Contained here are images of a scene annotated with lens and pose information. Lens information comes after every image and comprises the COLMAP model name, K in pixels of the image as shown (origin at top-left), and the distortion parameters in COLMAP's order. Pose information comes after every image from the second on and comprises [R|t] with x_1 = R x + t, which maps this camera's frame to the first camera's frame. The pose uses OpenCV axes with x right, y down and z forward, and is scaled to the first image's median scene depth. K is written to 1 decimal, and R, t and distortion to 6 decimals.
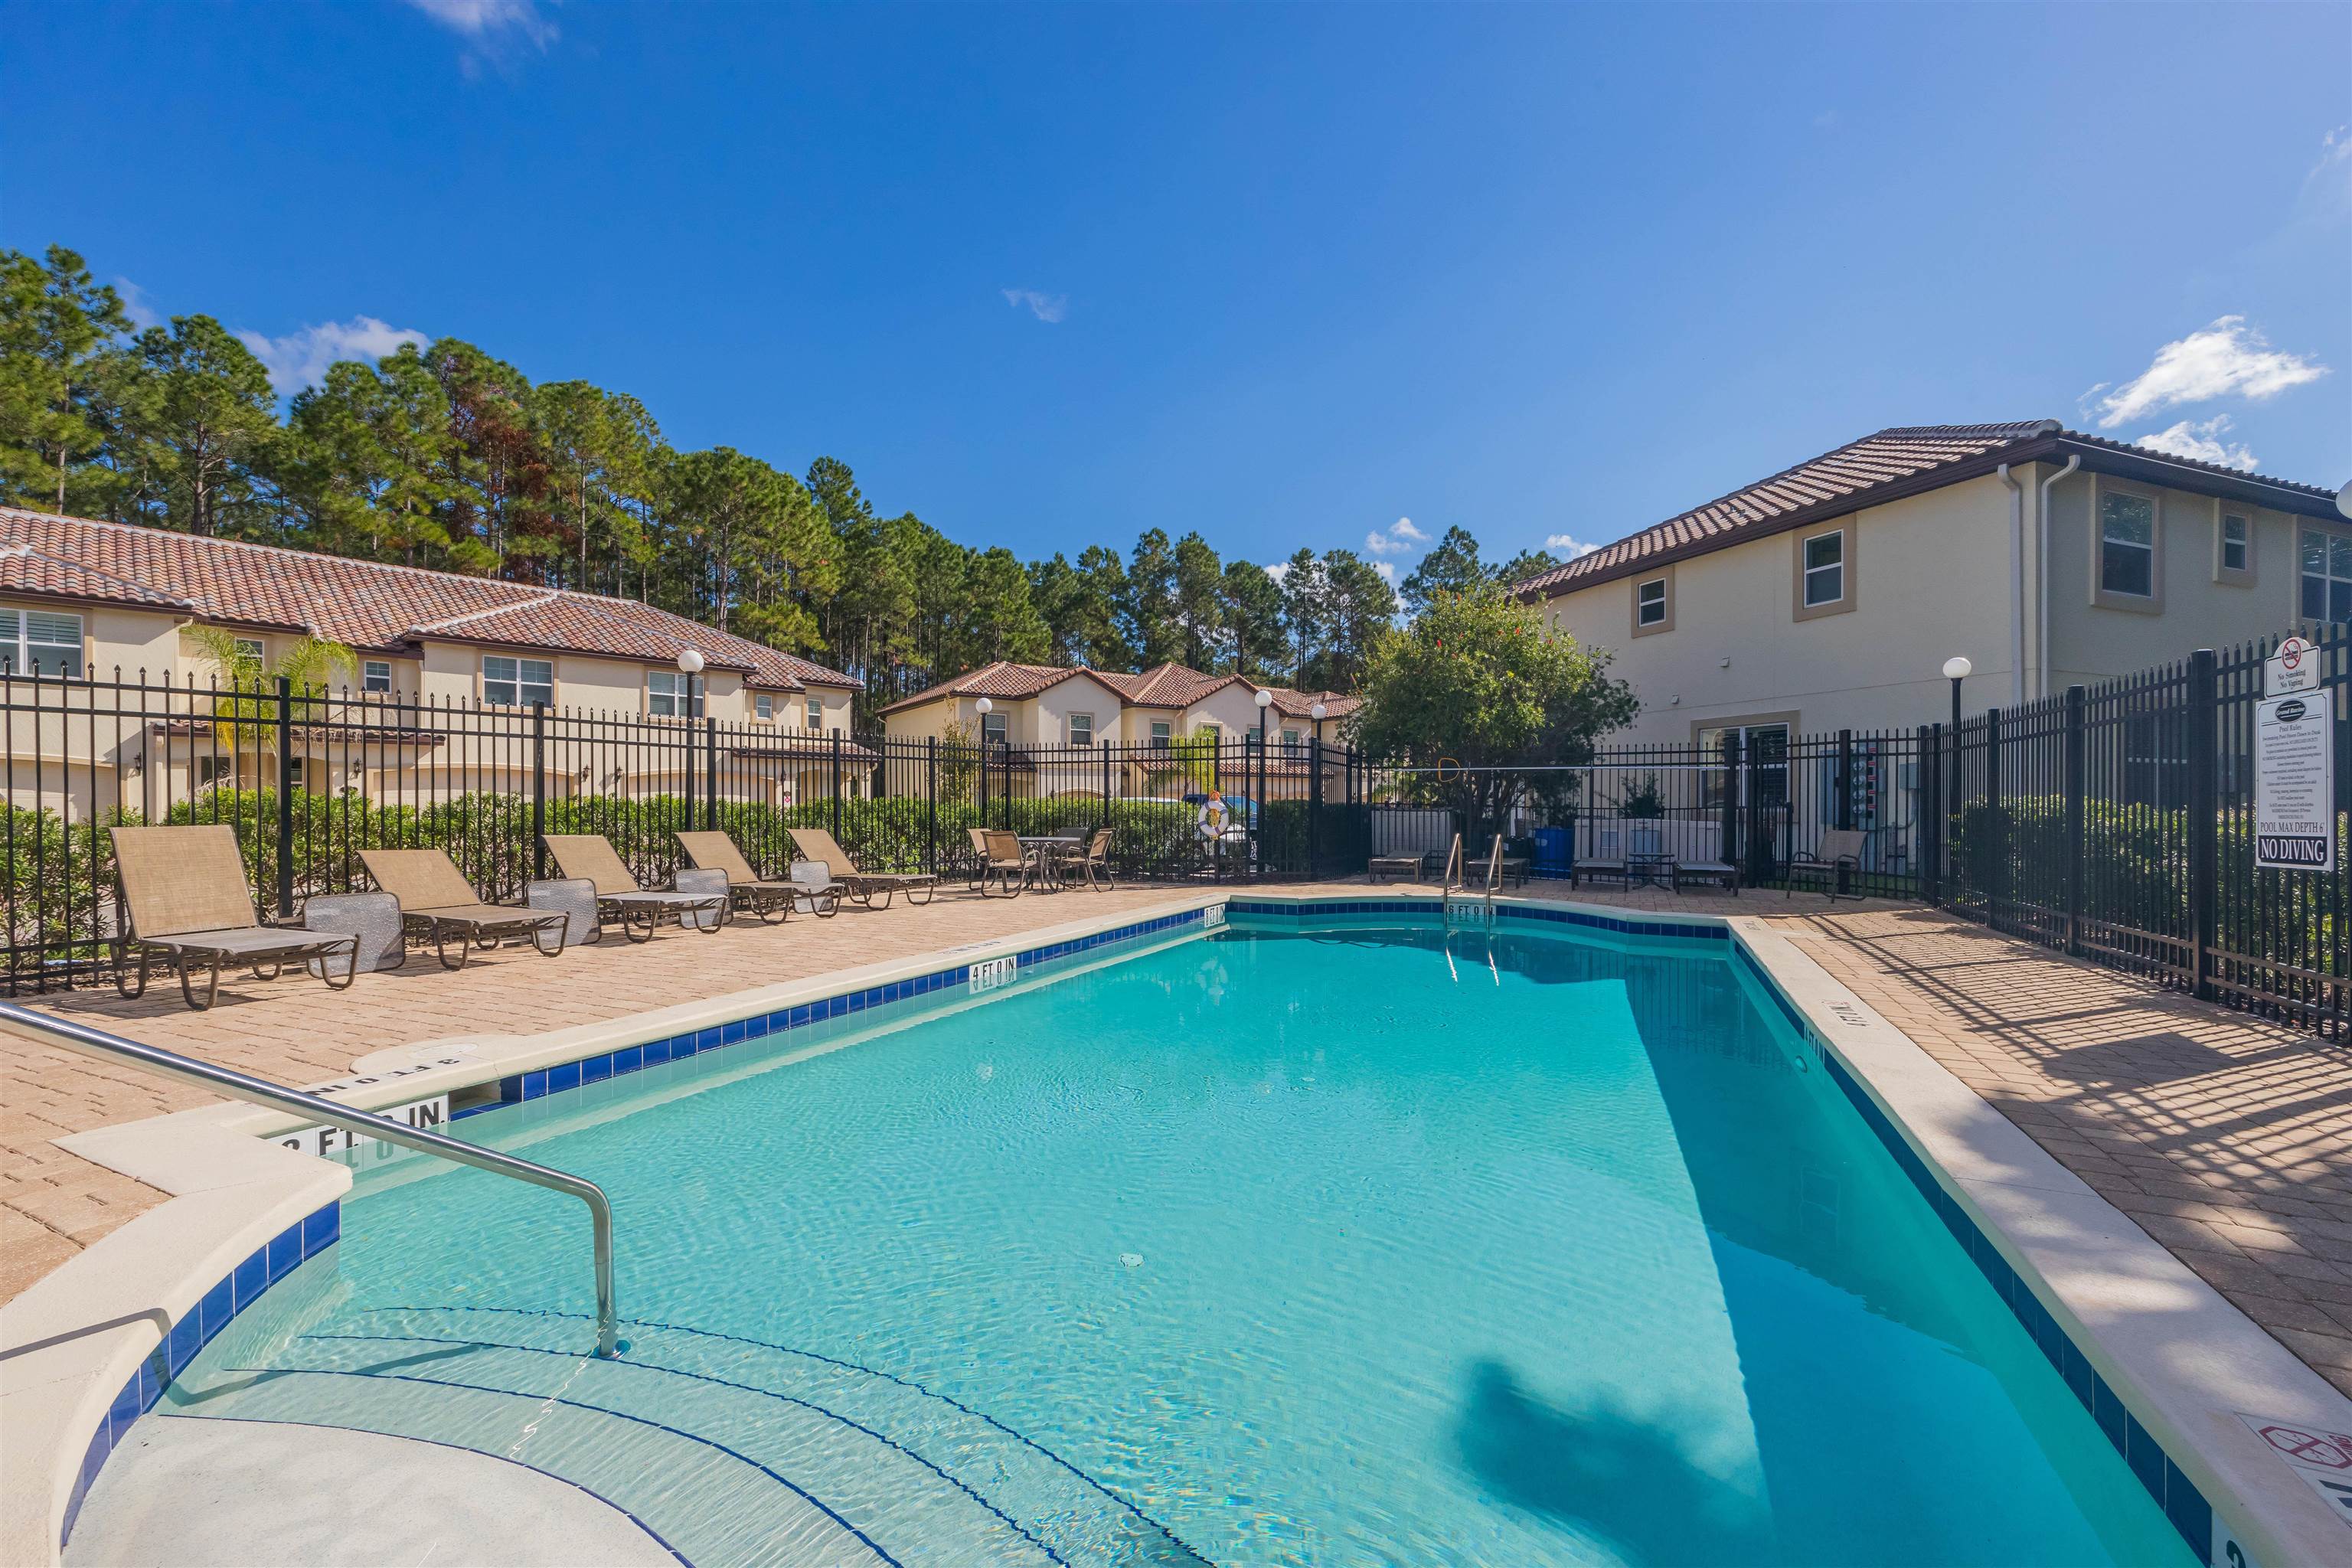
lens RADIAL K [[946.6, 0, 1176.0], [0, 946.6, 784.0], [0, 0, 1]] dist [-0.013642, 0.000041]
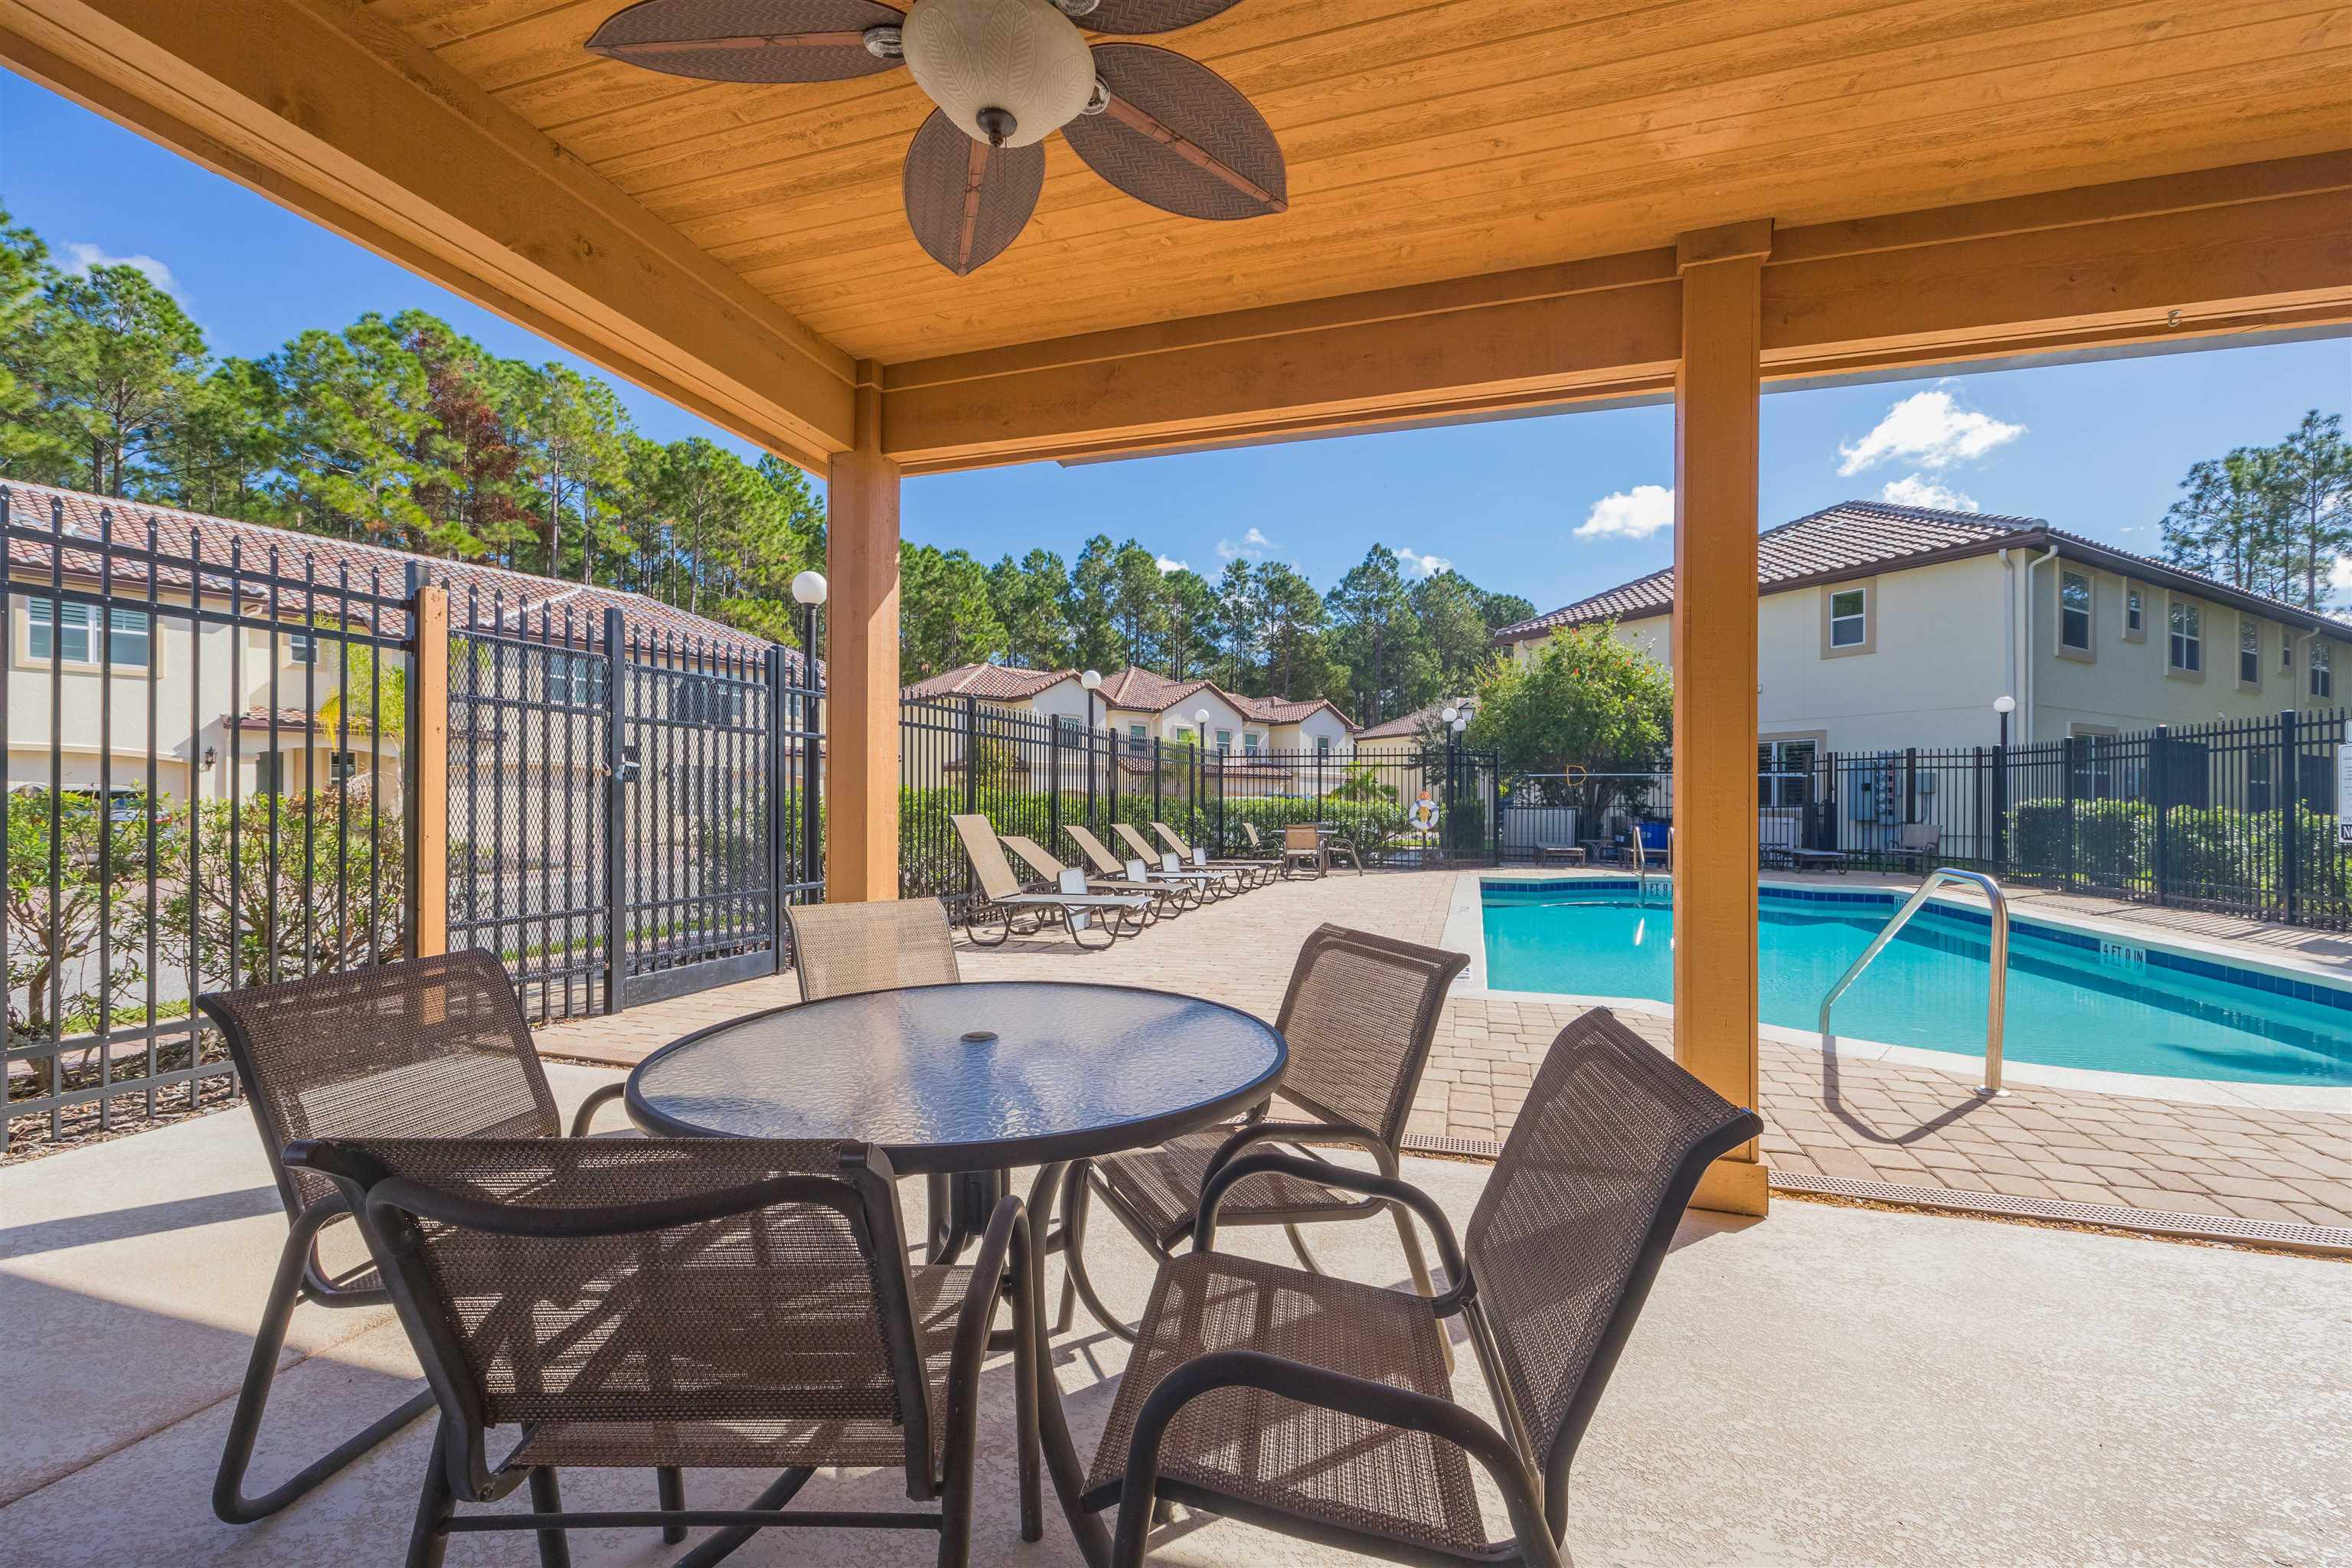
lens RADIAL K [[946.6, 0, 1176.0], [0, 946.6, 784.0], [0, 0, 1]] dist [-0.013642, 0.000041]
pose [[0.989316, 0.004214, 0.145726, -0.153569], [-0.004356, 0.999990, 0.000658, -0.000998], [-0.145722, -0.001286, 0.989325, -0.047642]]
